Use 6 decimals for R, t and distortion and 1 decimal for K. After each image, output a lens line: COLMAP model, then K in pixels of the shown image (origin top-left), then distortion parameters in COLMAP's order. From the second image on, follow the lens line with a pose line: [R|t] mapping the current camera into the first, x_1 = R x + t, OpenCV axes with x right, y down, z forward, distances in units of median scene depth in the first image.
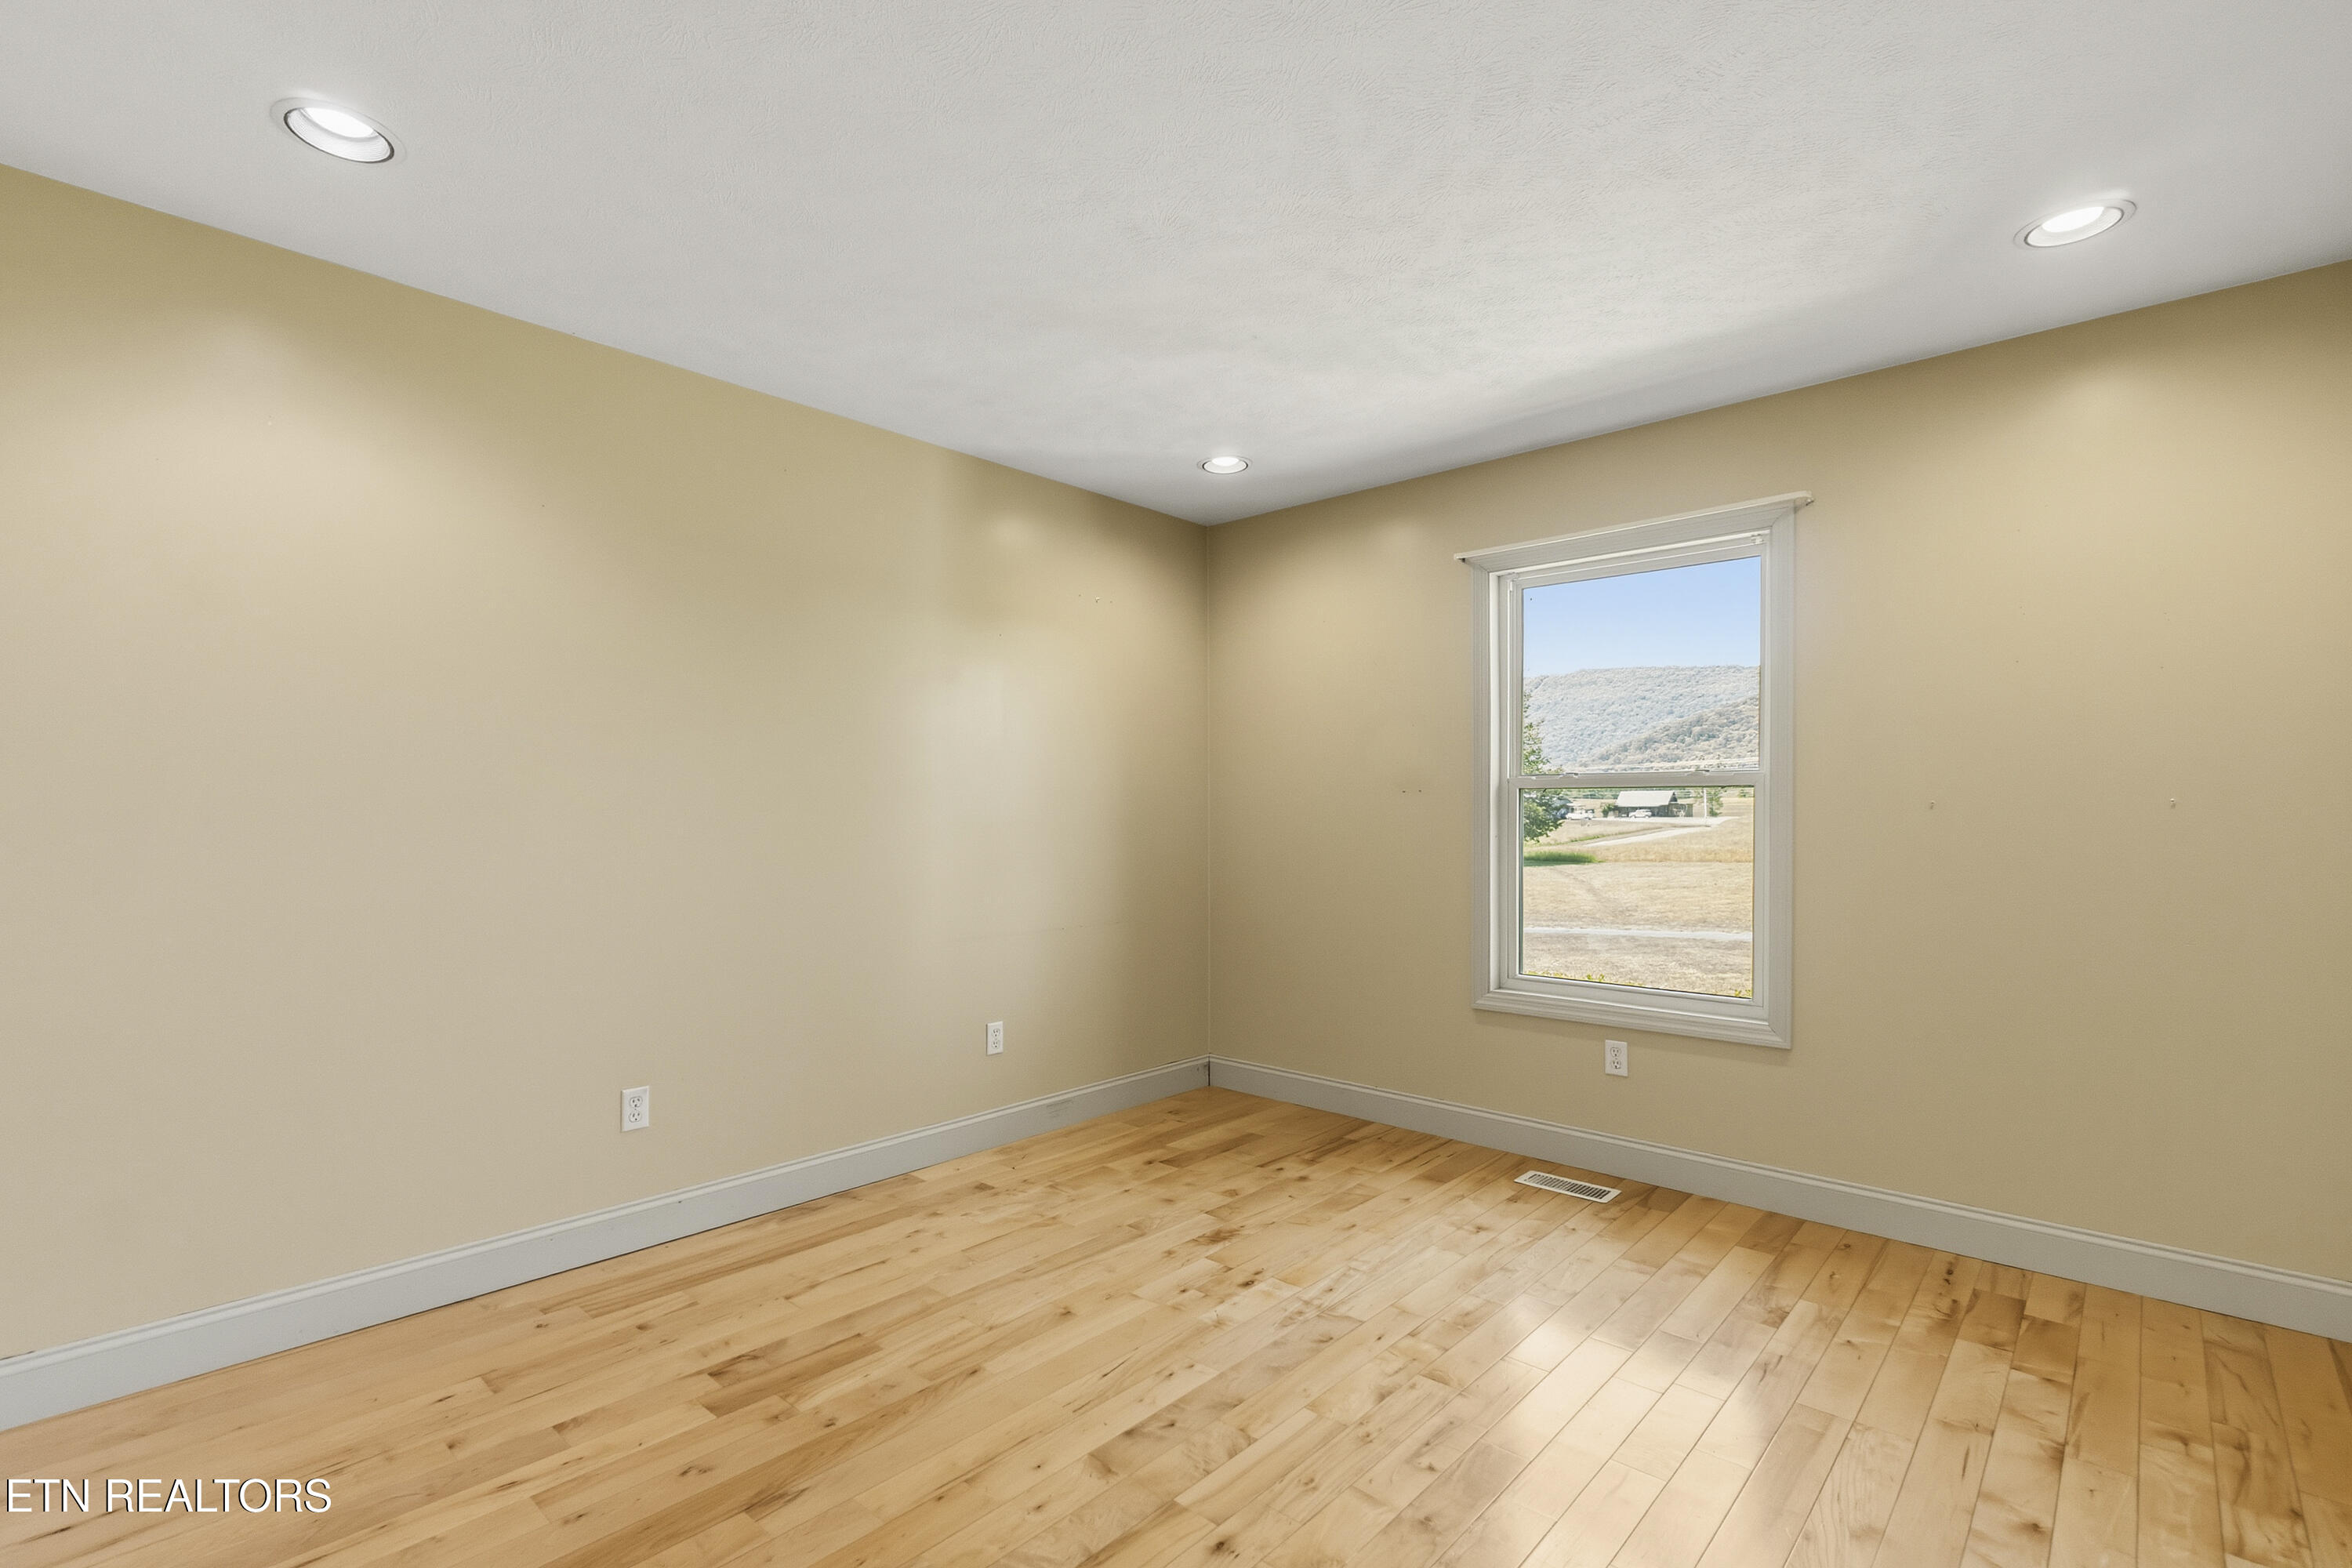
lens RADIAL K [[1021.1, 0, 1157.5], [0, 1021.1, 776.2], [0, 0, 1]] dist [-0.001337, -0.001488]
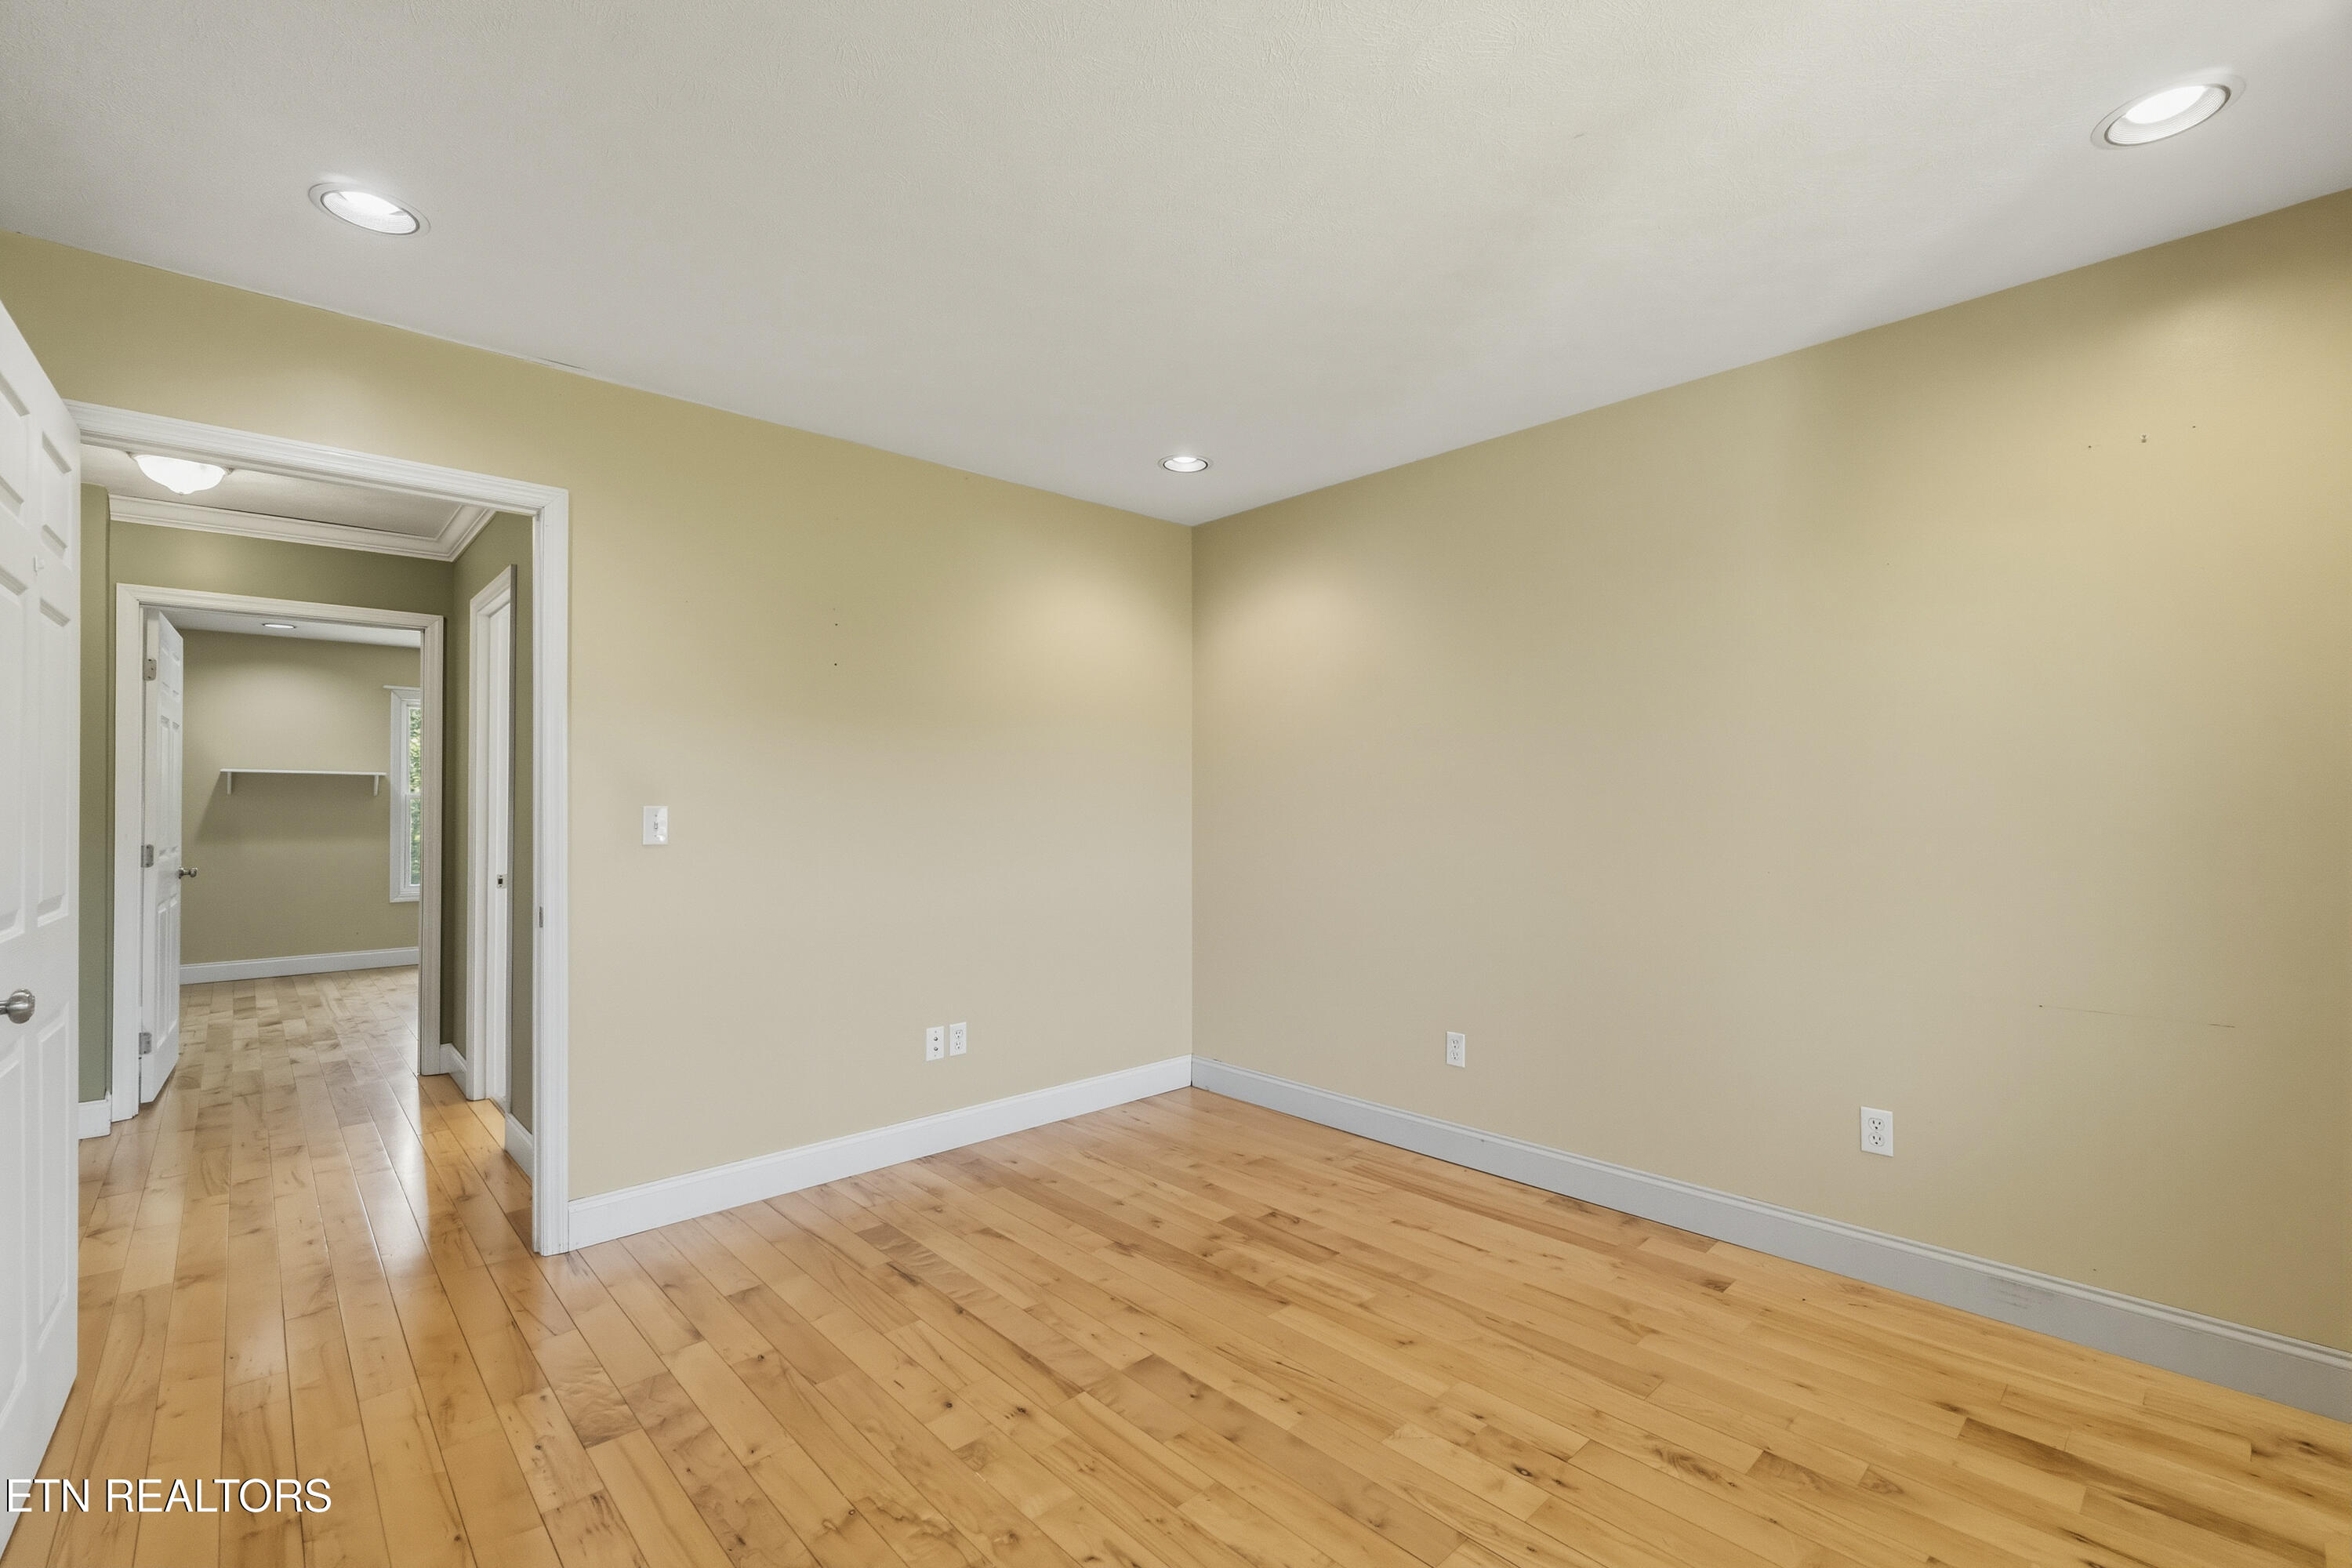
lens RADIAL K [[1021.1, 0, 1173.4], [0, 1021.1, 798.0], [0, 0, 1]] dist [-0.001337, -0.001488]
pose [[-0.043012, -0.002821, -0.999071, 0.884888], [0.034407, 0.999399, -0.004303, 0.020004], [0.998482, -0.034560, -0.042889, 0.869205]]
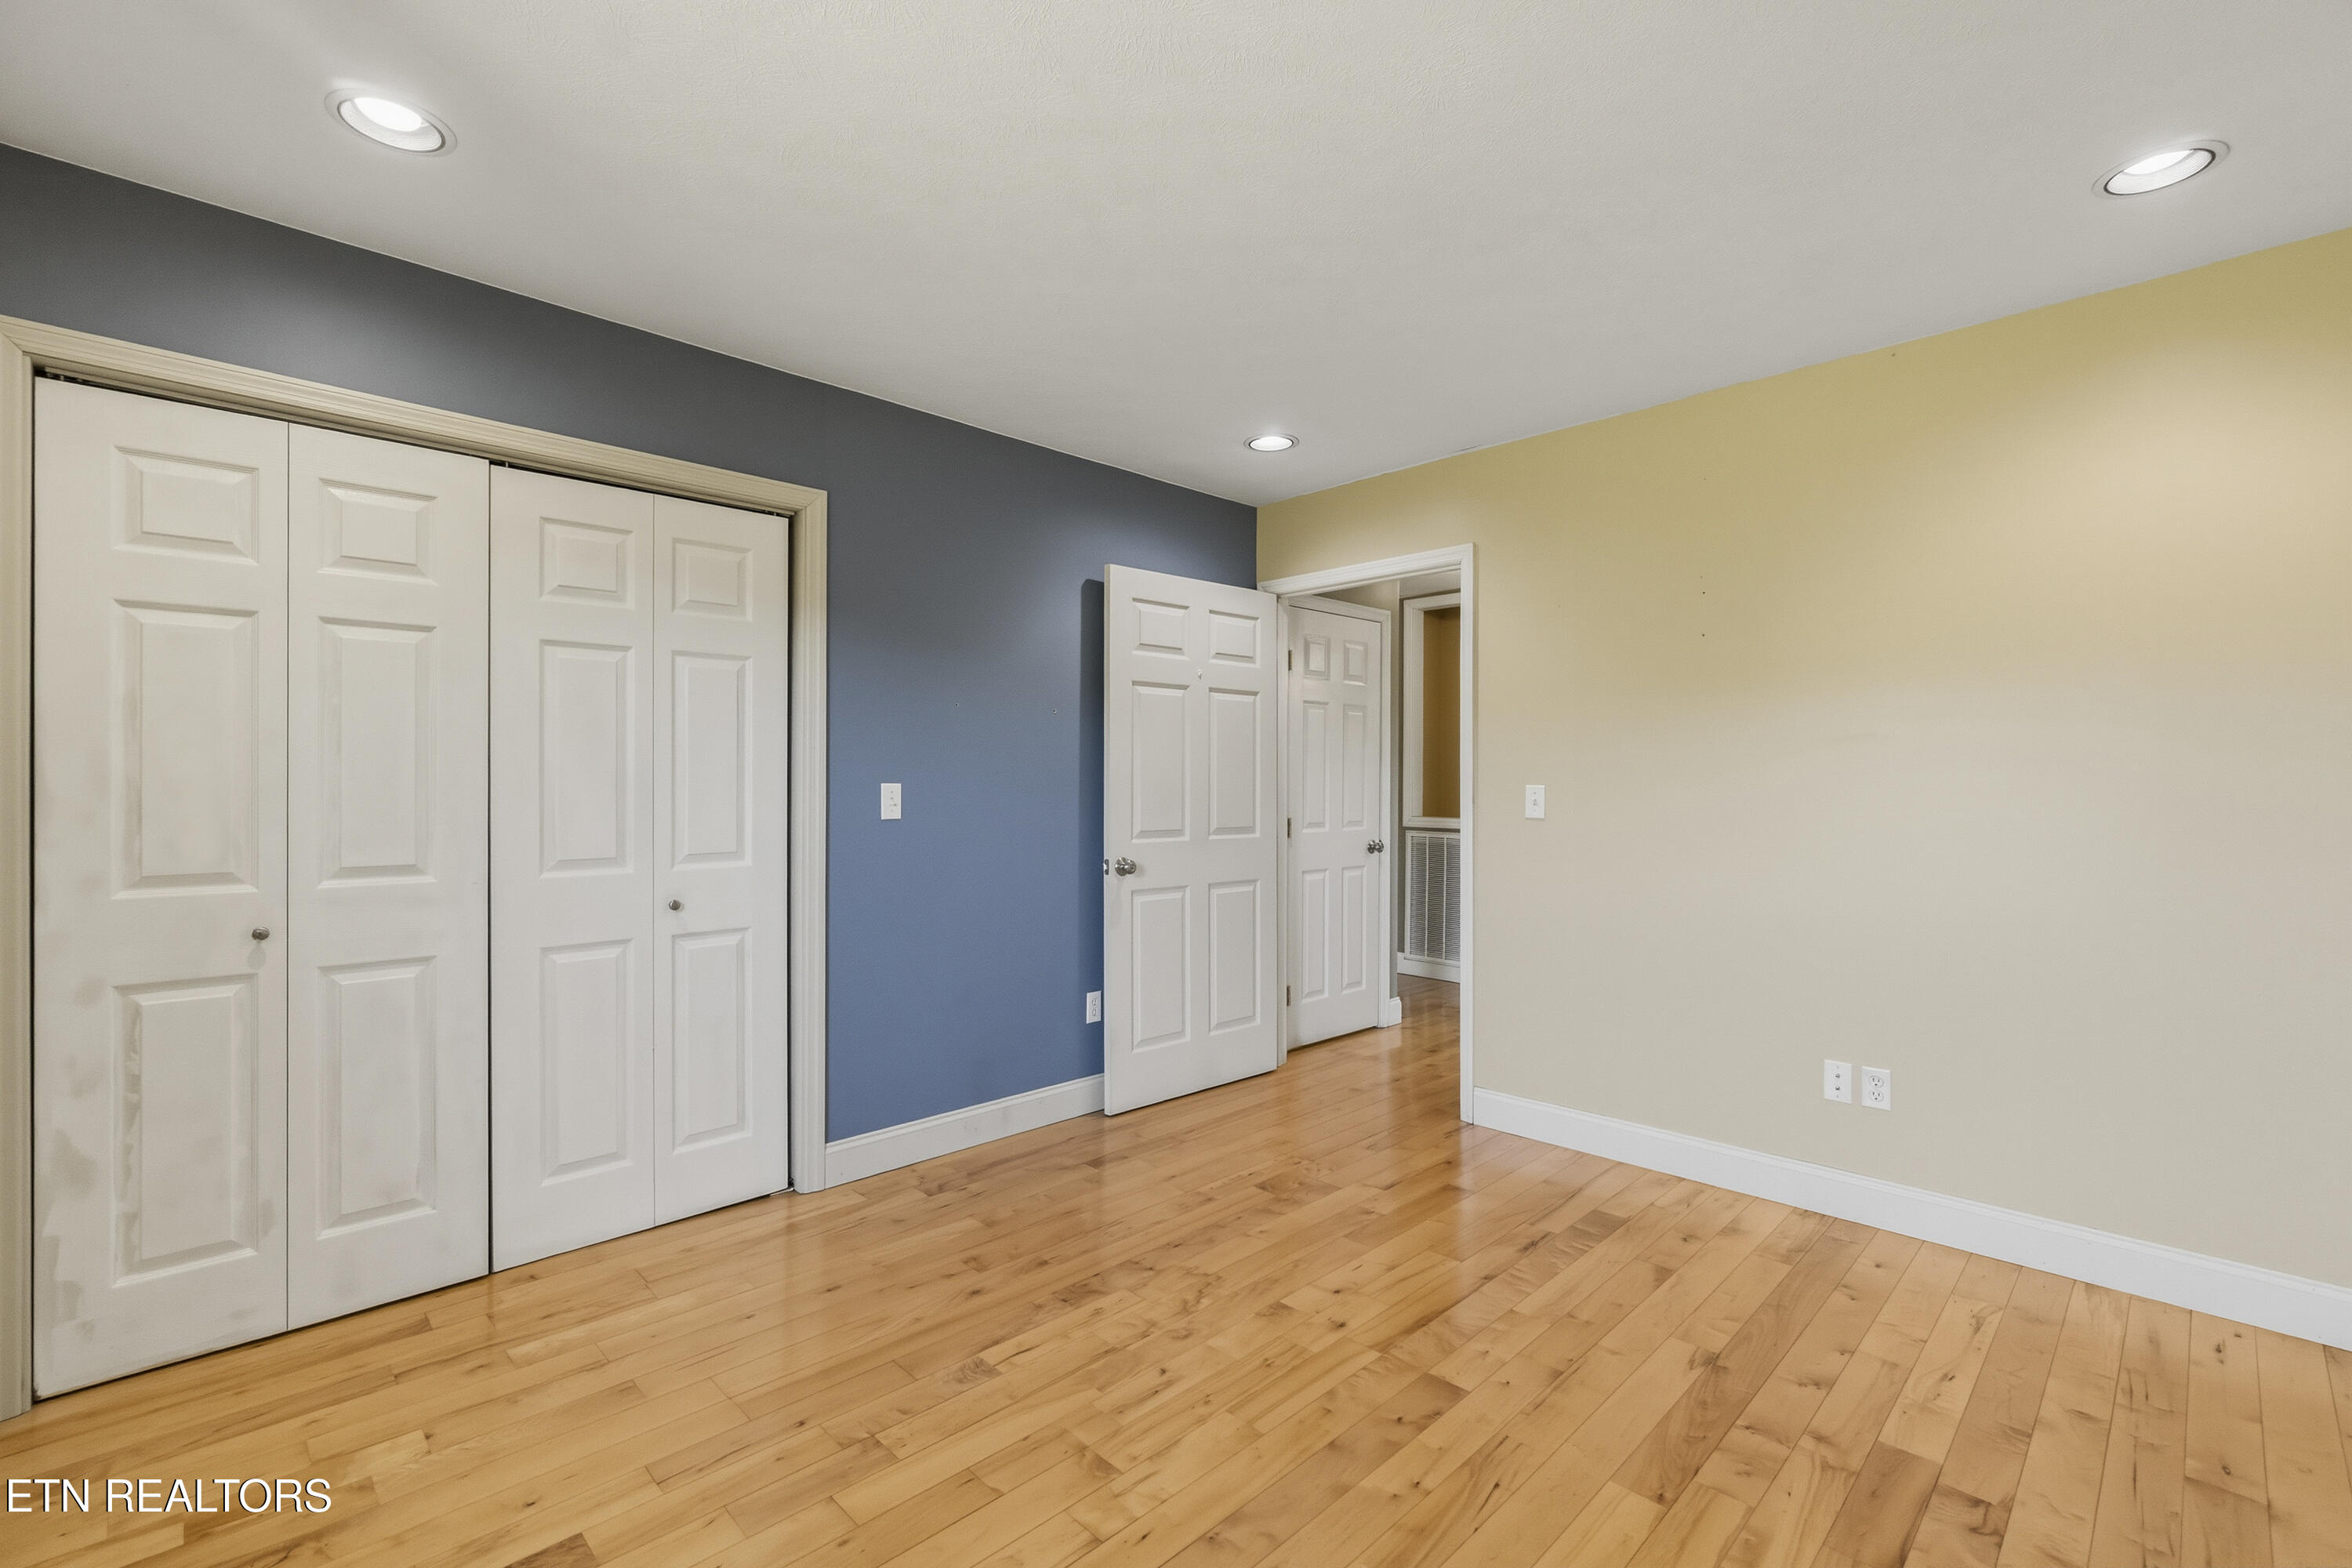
lens RADIAL K [[1021.1, 0, 1198.0], [0, 1021.1, 780.2], [0, 0, 1]] dist [-0.001337, -0.001488]
pose [[-0.999866, 0.008708, 0.013868, 0.157420], [0.008170, 0.999228, -0.038423, 0.039784], [-0.014192, -0.038305, -0.999165, 1.681406]]
